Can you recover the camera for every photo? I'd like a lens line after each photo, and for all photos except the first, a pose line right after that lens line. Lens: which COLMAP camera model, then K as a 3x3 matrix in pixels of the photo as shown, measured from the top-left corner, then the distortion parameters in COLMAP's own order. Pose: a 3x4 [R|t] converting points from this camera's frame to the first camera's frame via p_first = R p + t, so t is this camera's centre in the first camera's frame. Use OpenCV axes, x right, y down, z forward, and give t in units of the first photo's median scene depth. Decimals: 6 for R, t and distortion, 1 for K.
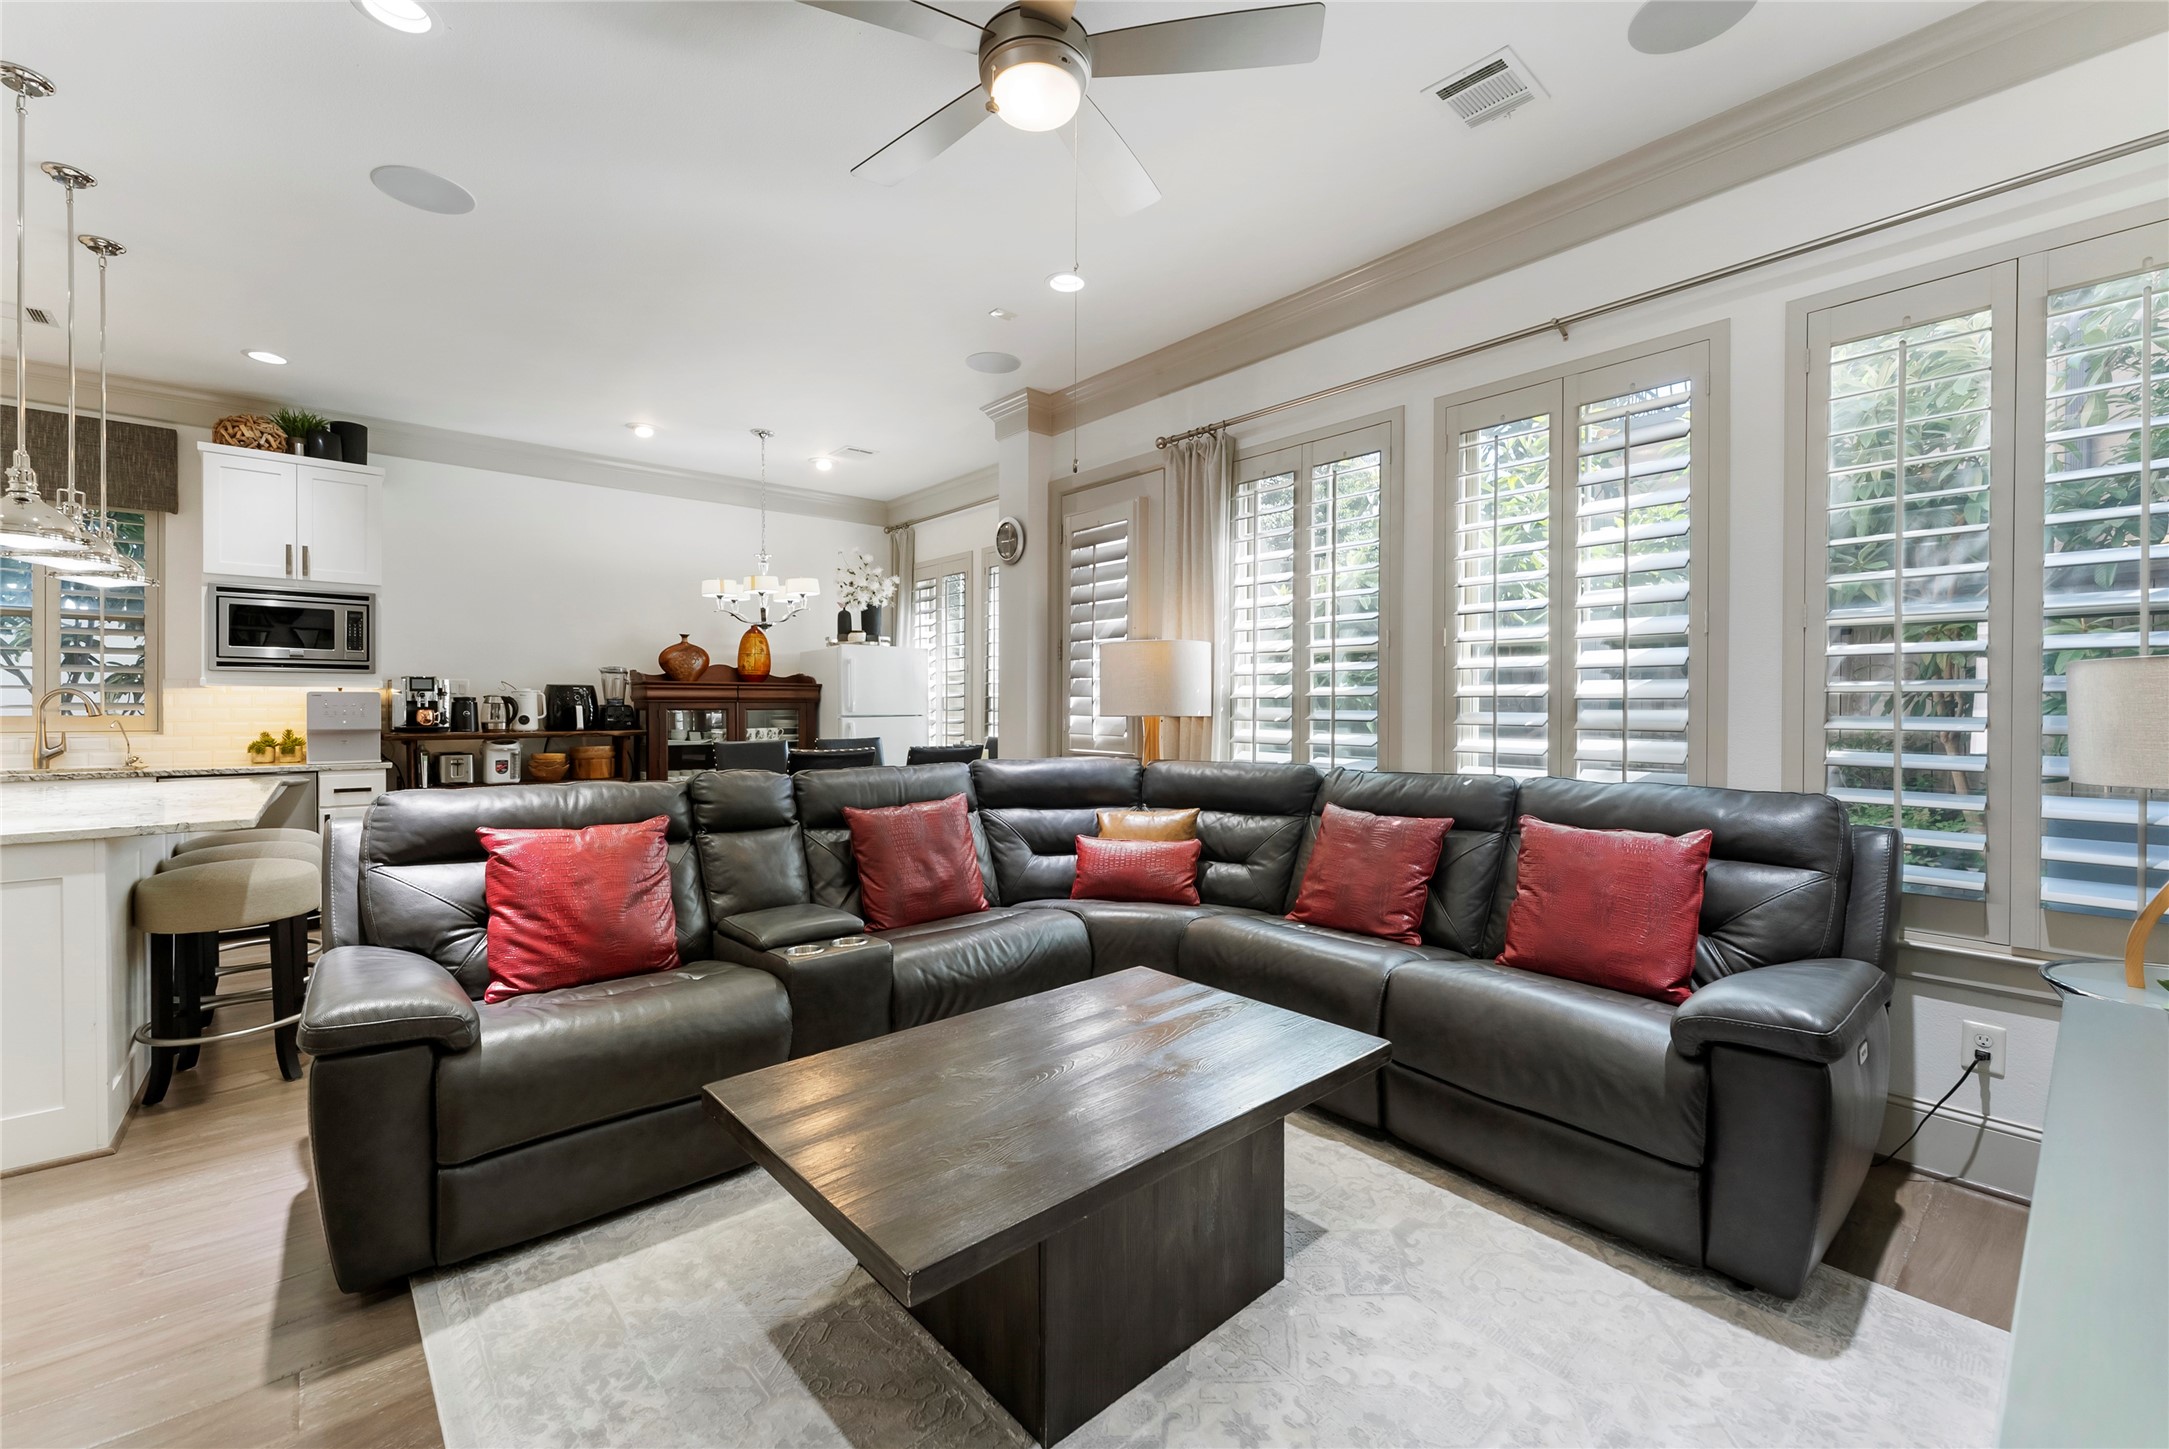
lens RADIAL K [[896.3, 0, 1084.5], [0, 896.3, 724.5], [0, 0, 1]] dist [0.000045, 0.000008]
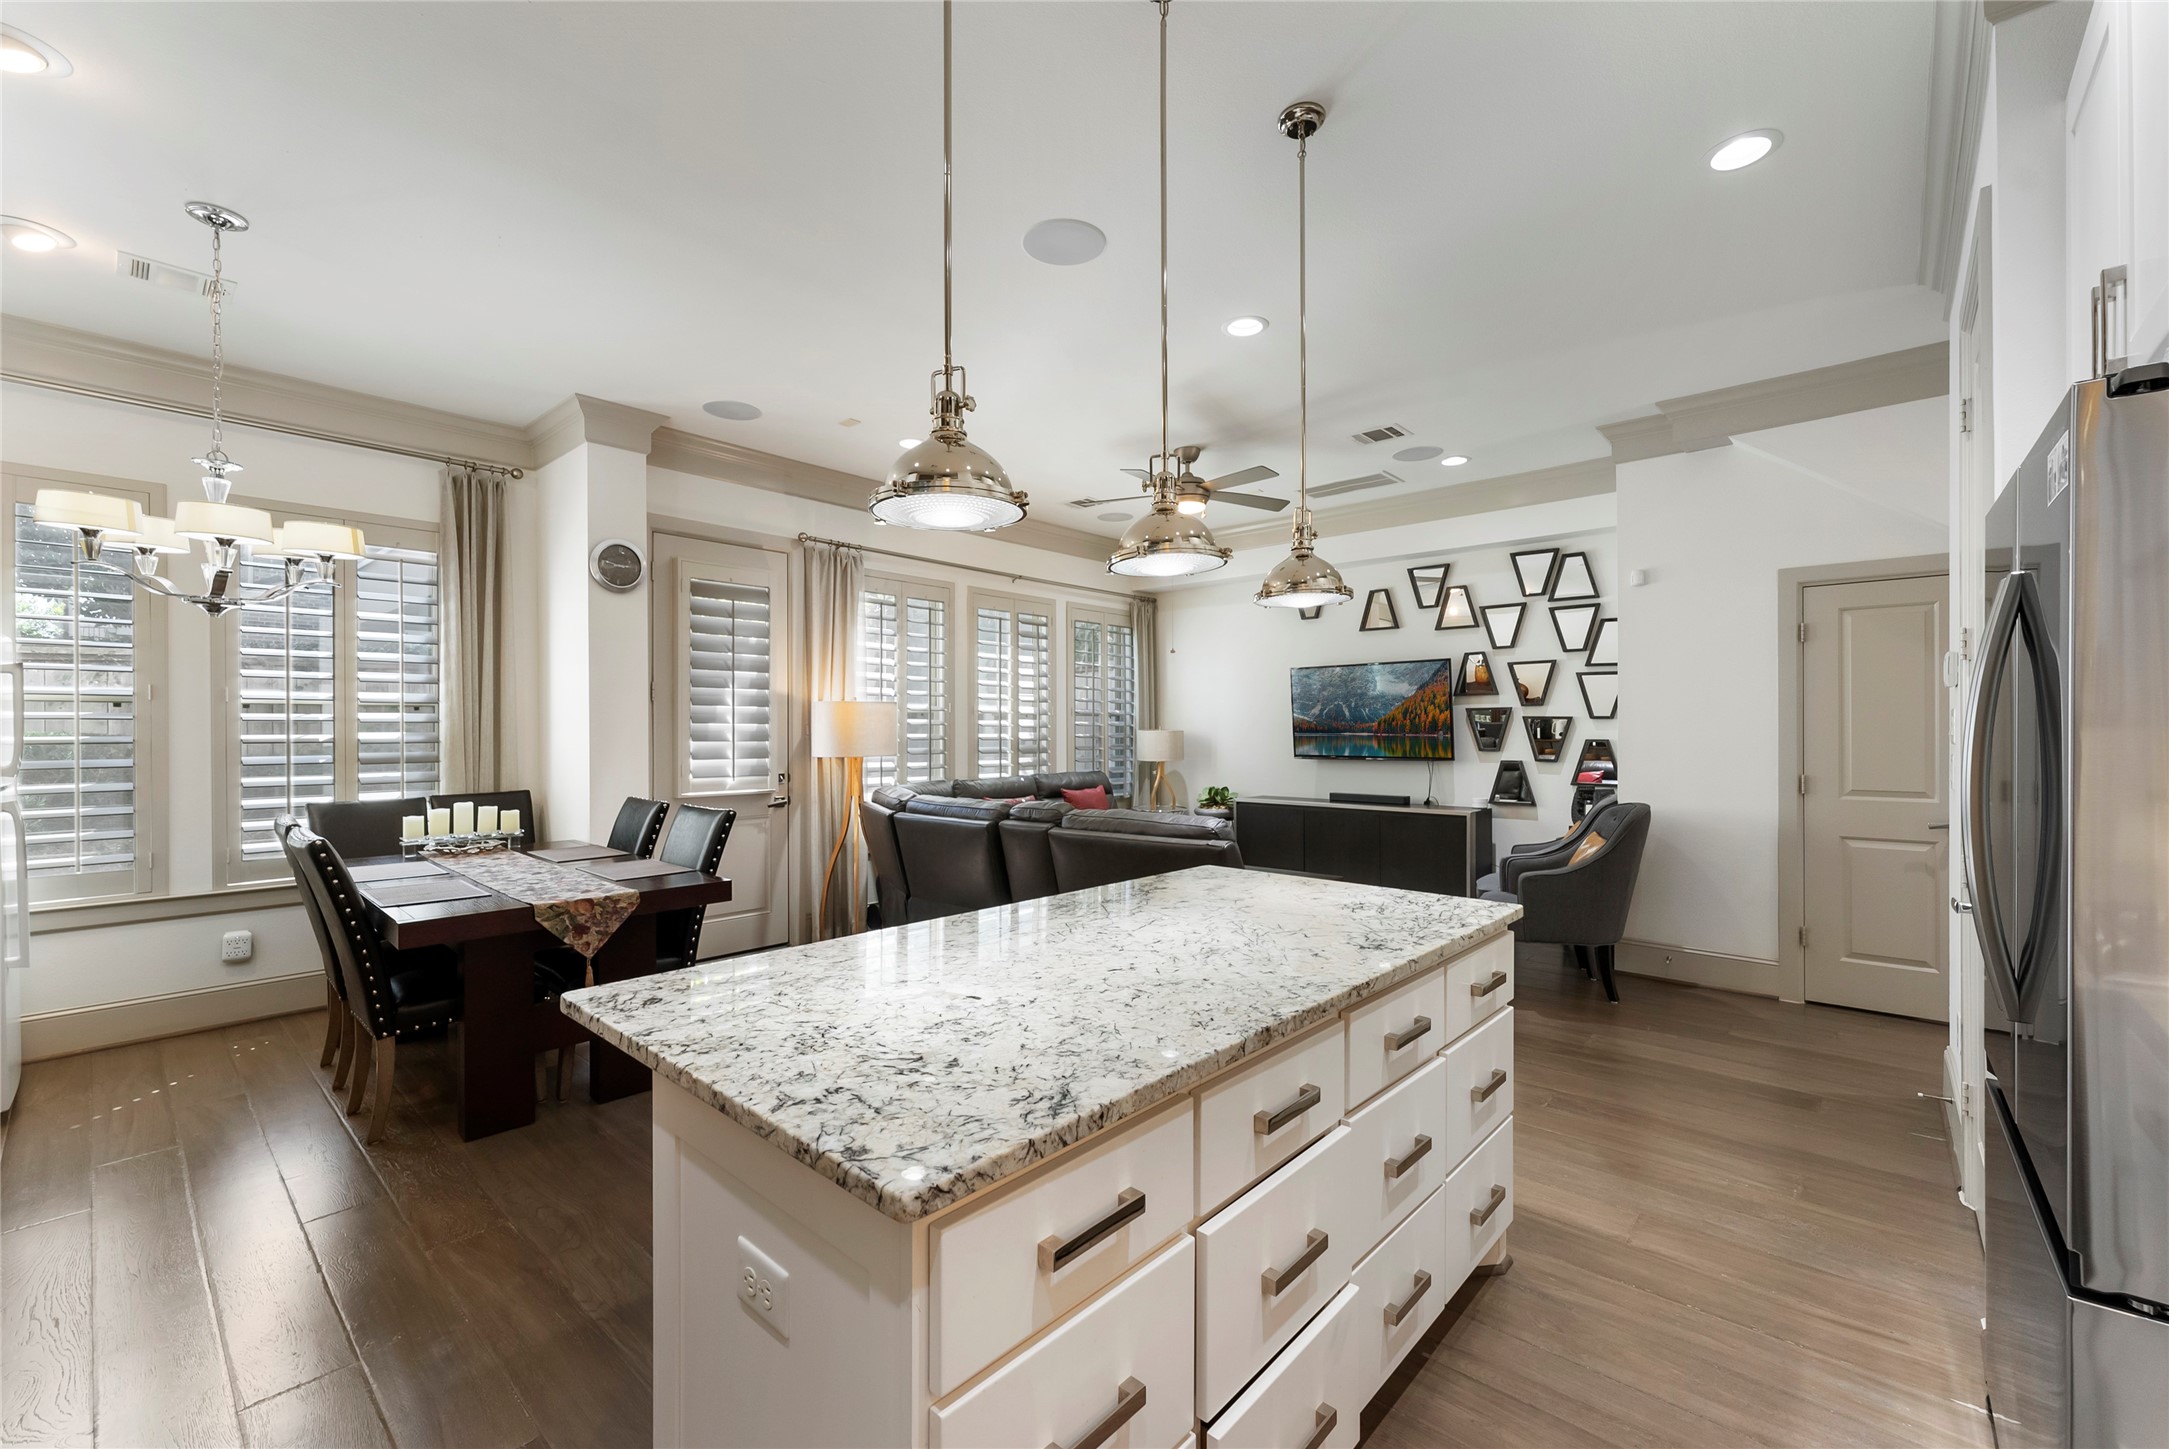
lens RADIAL K [[896.3, 0, 1084.5], [0, 896.3, 724.5], [0, 0, 1]] dist [0.000045, 0.000008]
pose [[-0.113041, 0.013431, 0.993500, -1.132955], [0.022780, 0.999681, -0.010923, -0.029816], [-0.993329, 0.021397, -0.113310, 0.717185]]
